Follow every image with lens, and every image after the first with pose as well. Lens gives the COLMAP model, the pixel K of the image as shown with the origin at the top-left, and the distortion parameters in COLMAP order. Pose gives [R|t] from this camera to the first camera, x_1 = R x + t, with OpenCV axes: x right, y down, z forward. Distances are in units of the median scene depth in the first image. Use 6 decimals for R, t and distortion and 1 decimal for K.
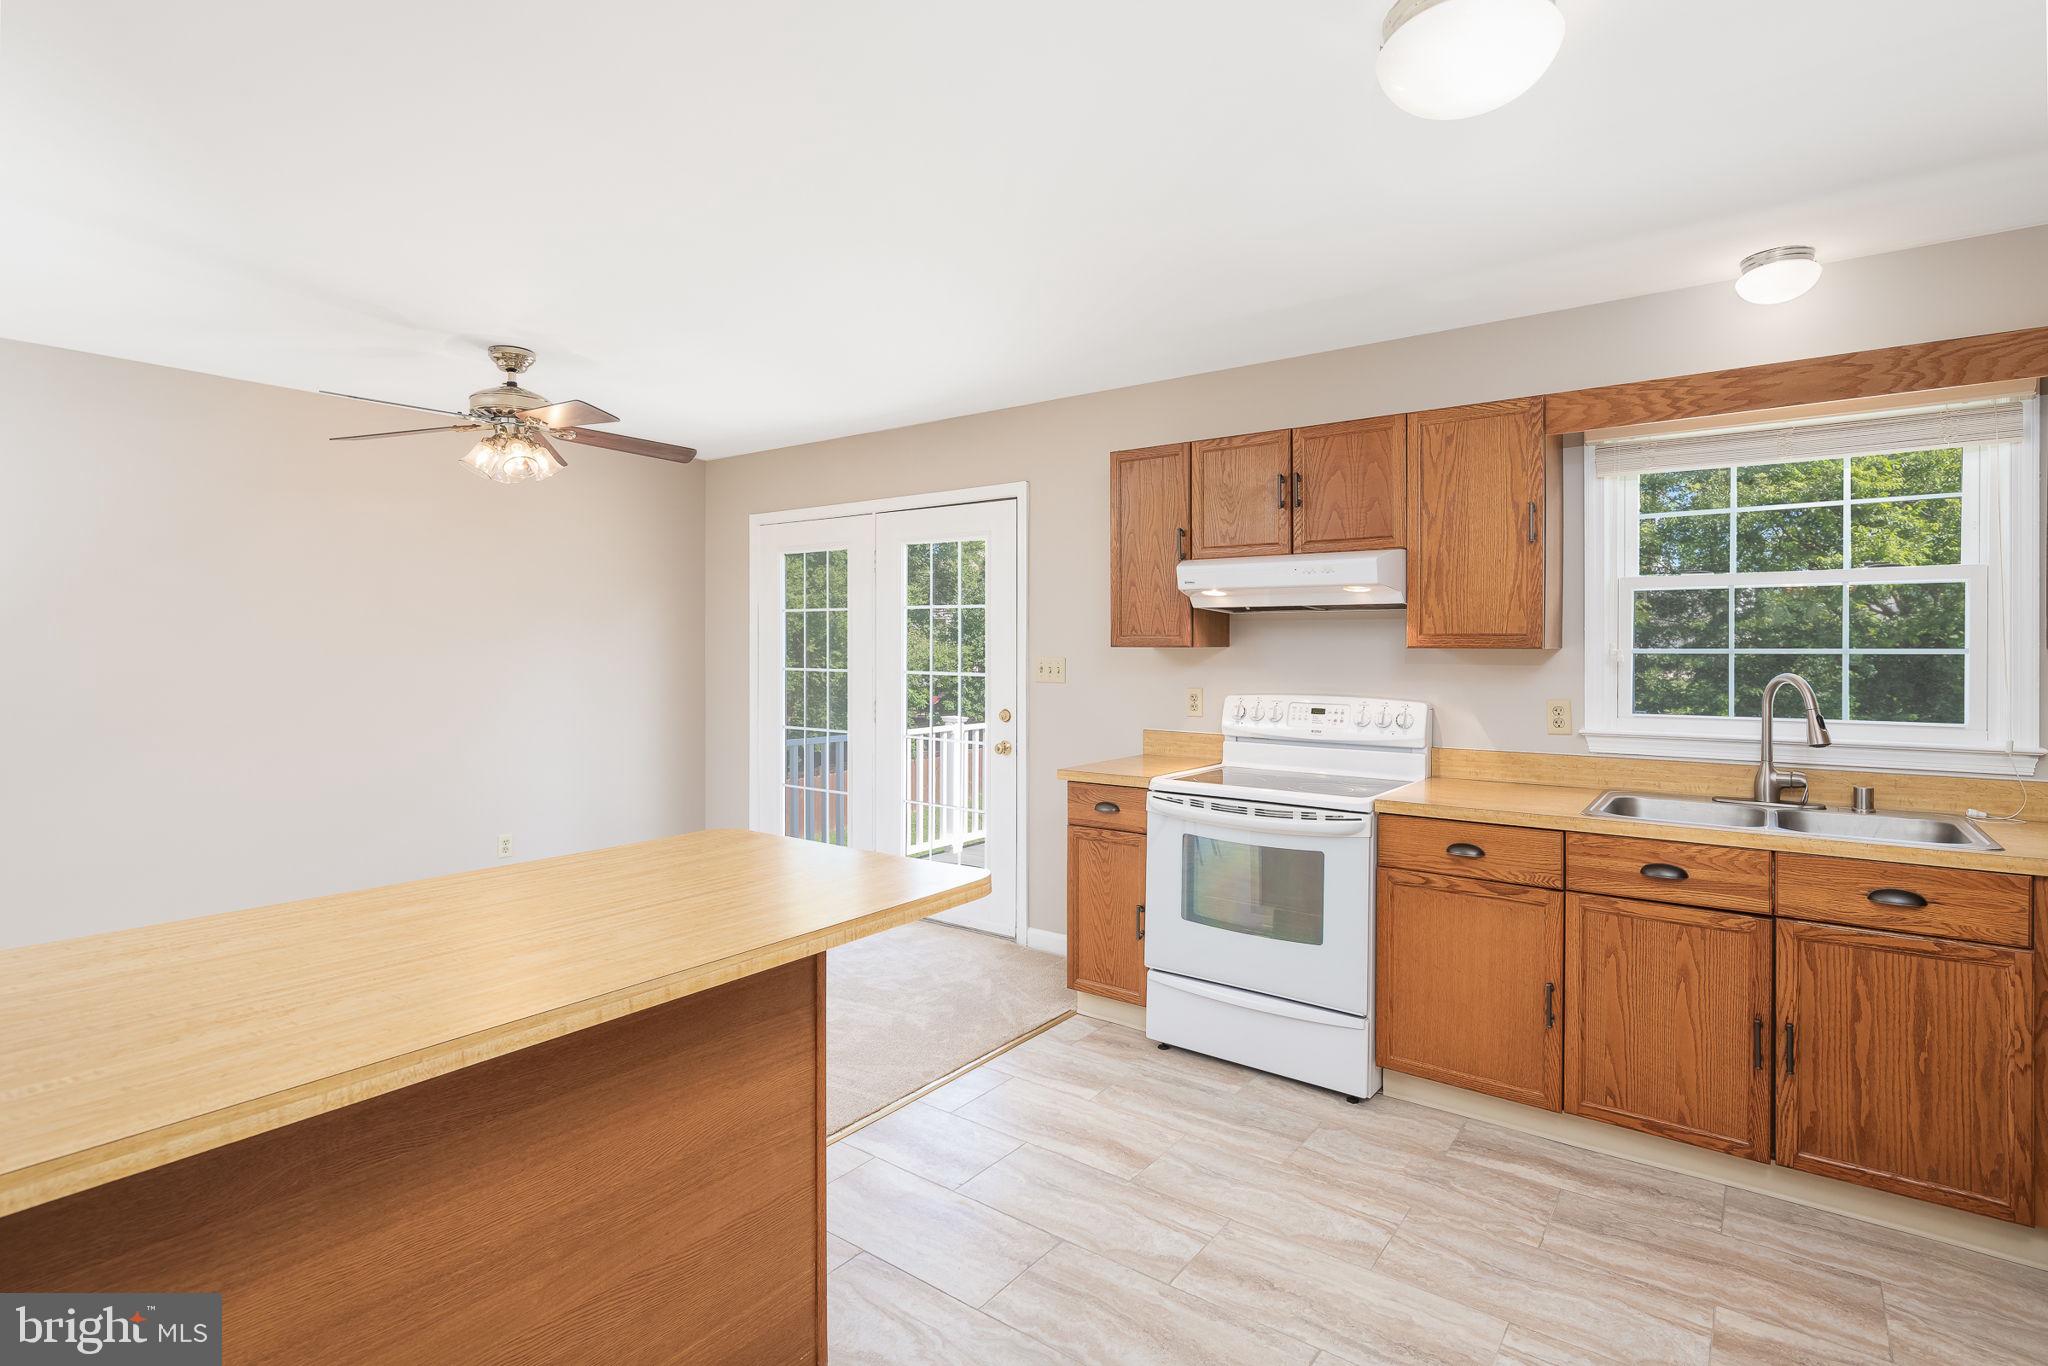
lens RADIAL K [[993.3, 0, 1027.6], [0, 993.3, 648.2], [0, 0, 1]] dist [0.000859, 0.000140]
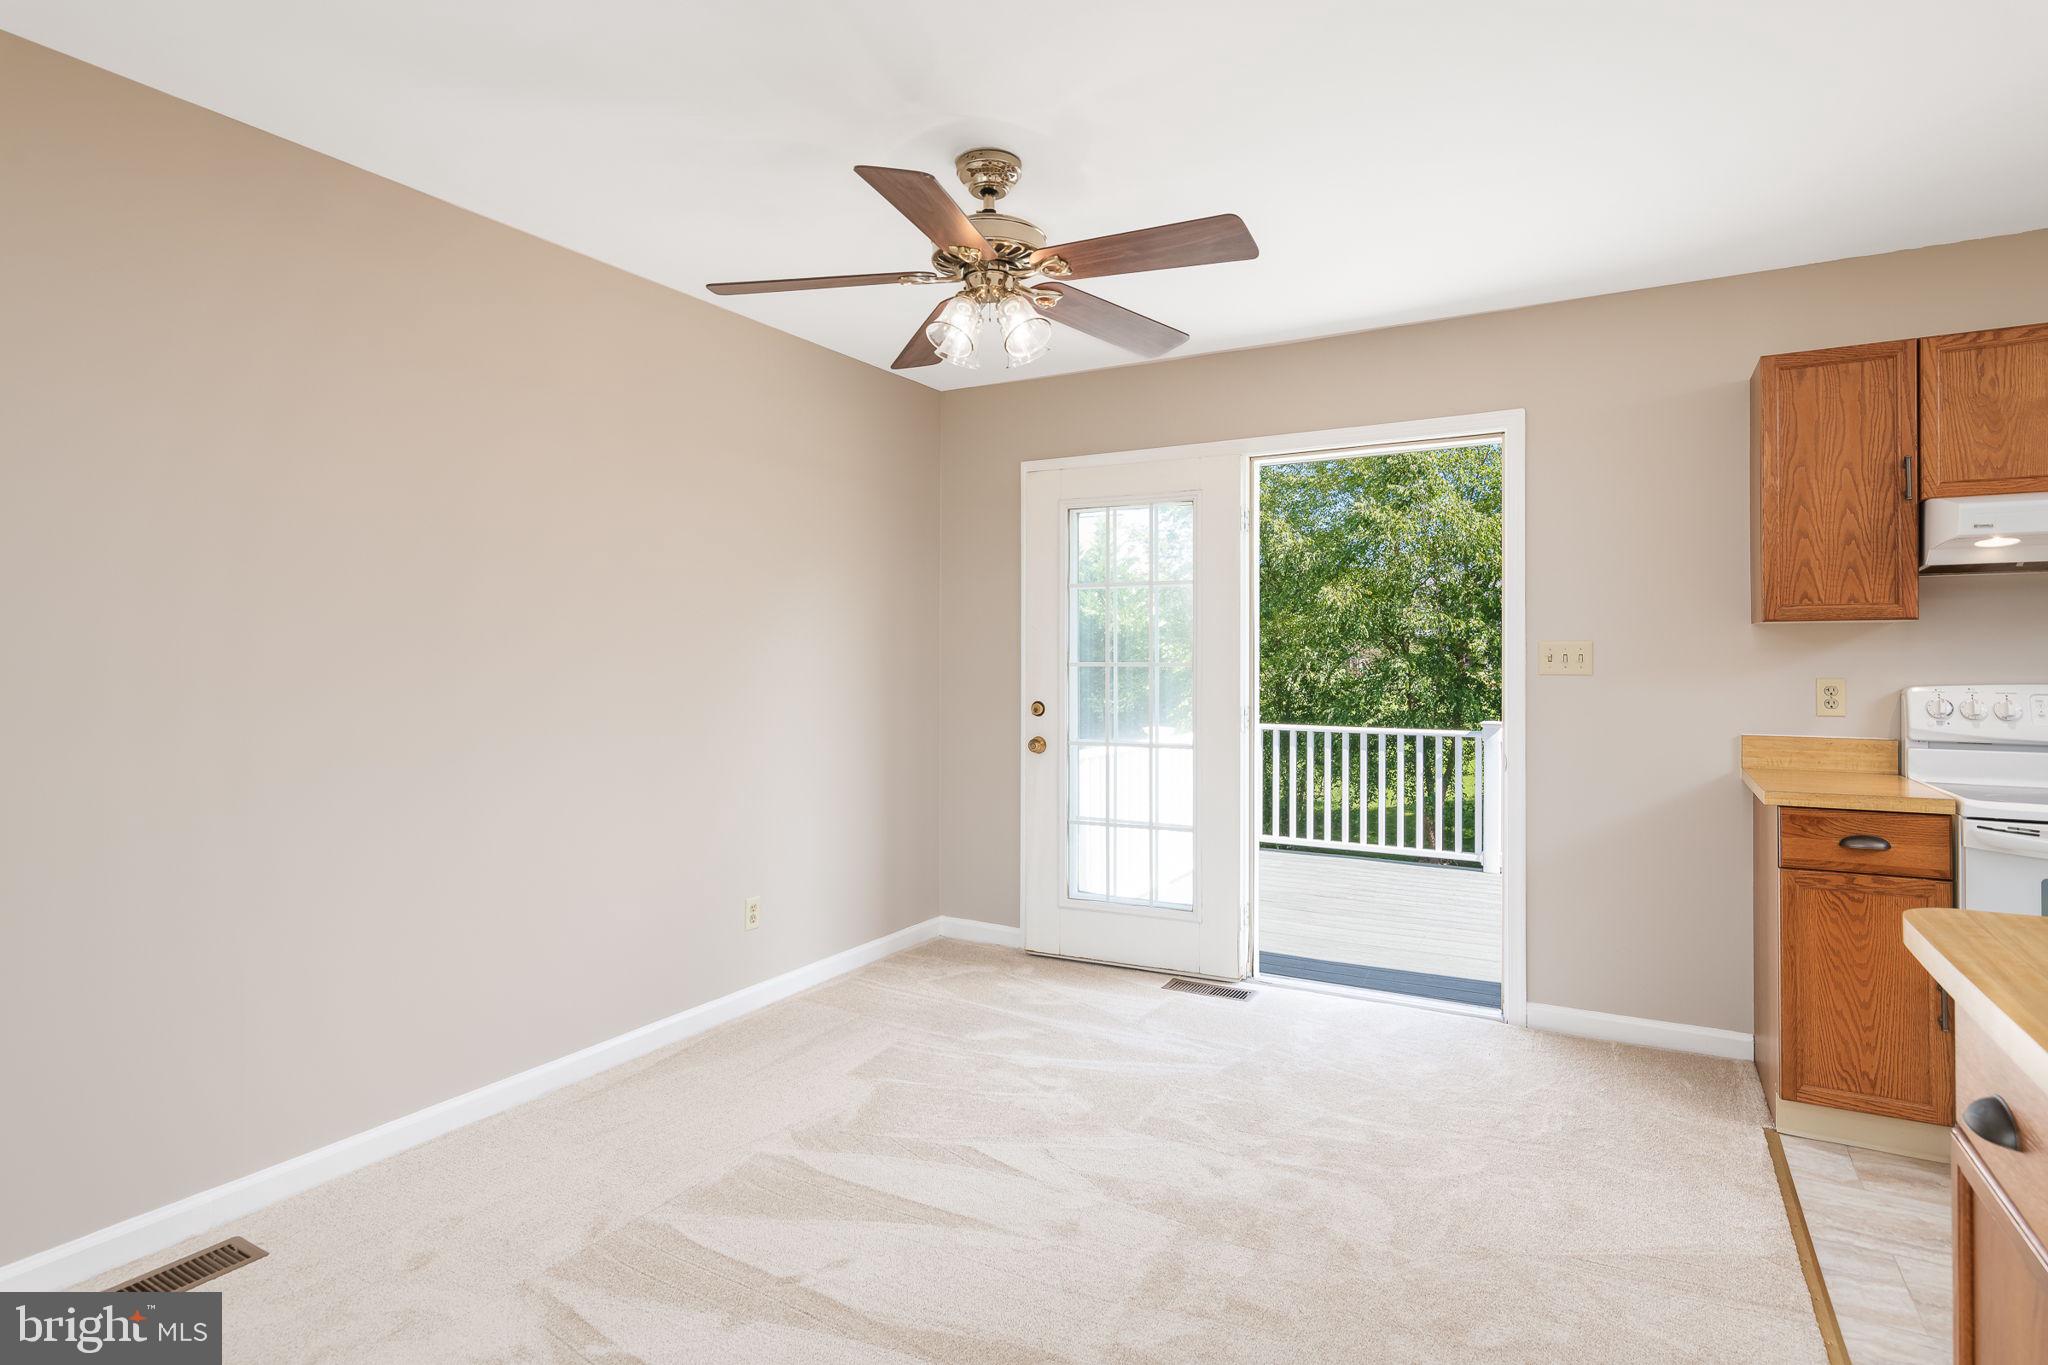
lens RADIAL K [[1051.5, 0, 1038.3], [0, 1051.5, 645.5], [0, 0, 1]] dist [-0.000351, 0.000676]
pose [[0.991961, -0.001144, 0.126537, -0.623462], [0.003019, 0.999888, -0.014633, 0.029943], [-0.126506, 0.014898, 0.991854, 0.342106]]
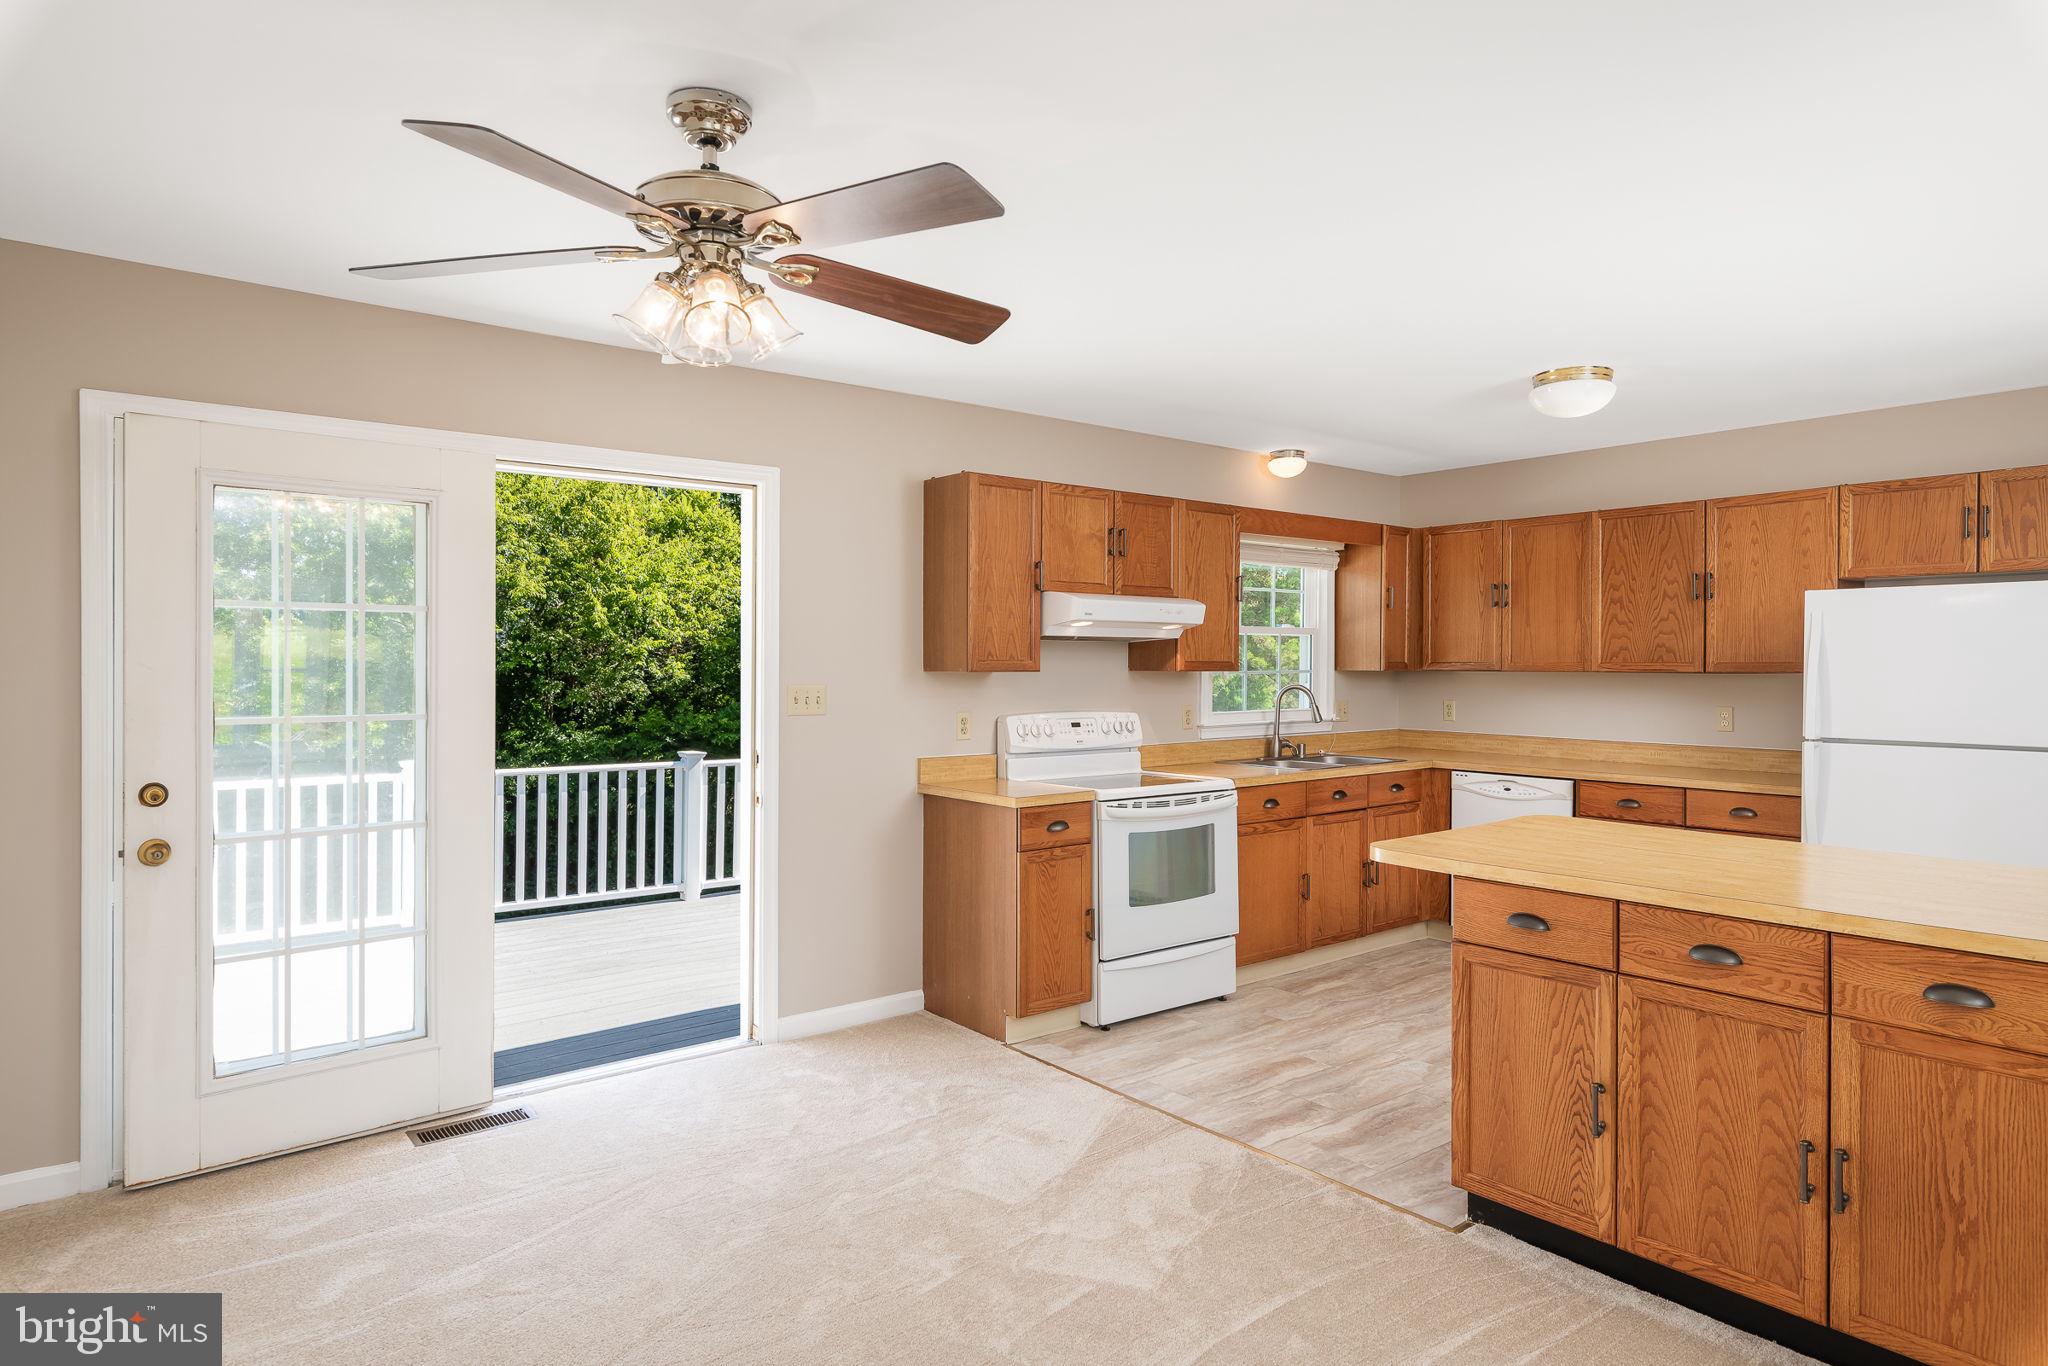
lens RADIAL K [[1173.3, 0, 1022.1], [0, 1173.3, 675.6], [0, 0, 1]] dist [-0.000698, 0.001845]
pose [[0.261916, -0.008799, 0.965051, -1.159066], [0.004539, 0.999959, 0.007886, -0.007517], [-0.965080, 0.002315, 0.261945, 0.742826]]
